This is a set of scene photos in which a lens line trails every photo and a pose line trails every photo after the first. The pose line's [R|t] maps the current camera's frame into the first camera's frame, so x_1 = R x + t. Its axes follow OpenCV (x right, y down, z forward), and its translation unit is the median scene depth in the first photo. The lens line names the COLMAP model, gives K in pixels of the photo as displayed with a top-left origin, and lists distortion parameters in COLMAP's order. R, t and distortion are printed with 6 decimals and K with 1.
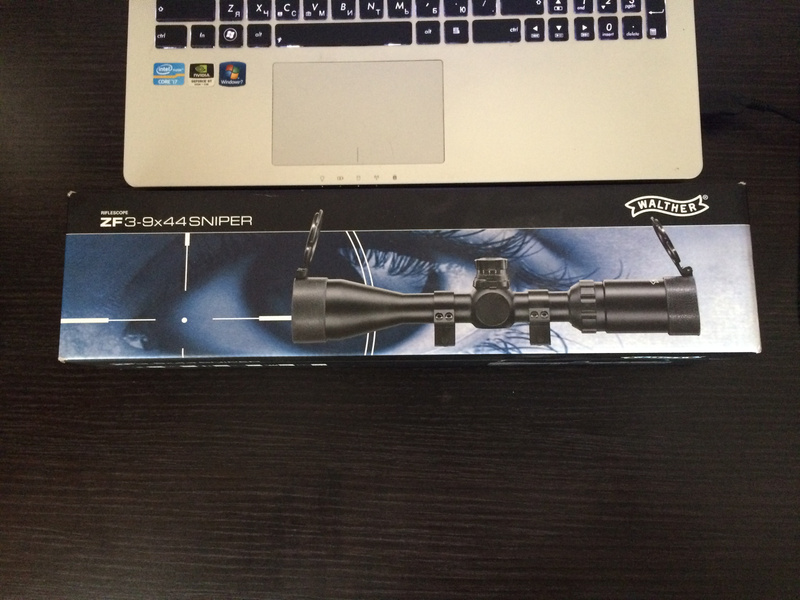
lens RADIAL K [[693.1, 0, 400.0], [0, 693.1, 300.0], [0, 0, 1]] dist [0.007084, 0.002190]
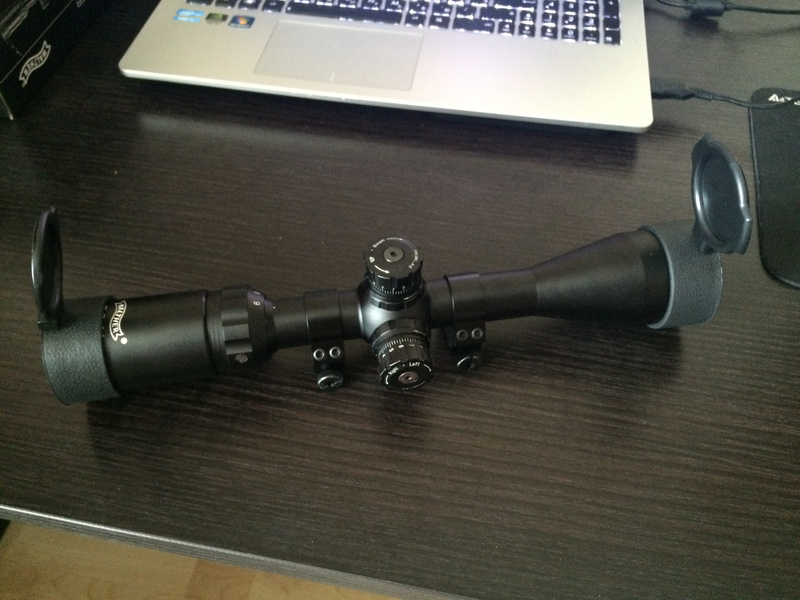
lens RADIAL K [[693.1, 0, 400.0], [0, 693.1, 300.0], [0, 0, 1]] dist [0.007084, 0.002190]
pose [[0.985477, 0.156344, -0.066268, 0.167852], [-0.168552, 0.853241, -0.493528, 0.601041], [-0.020618, 0.497530, 0.867202, 0.228934]]
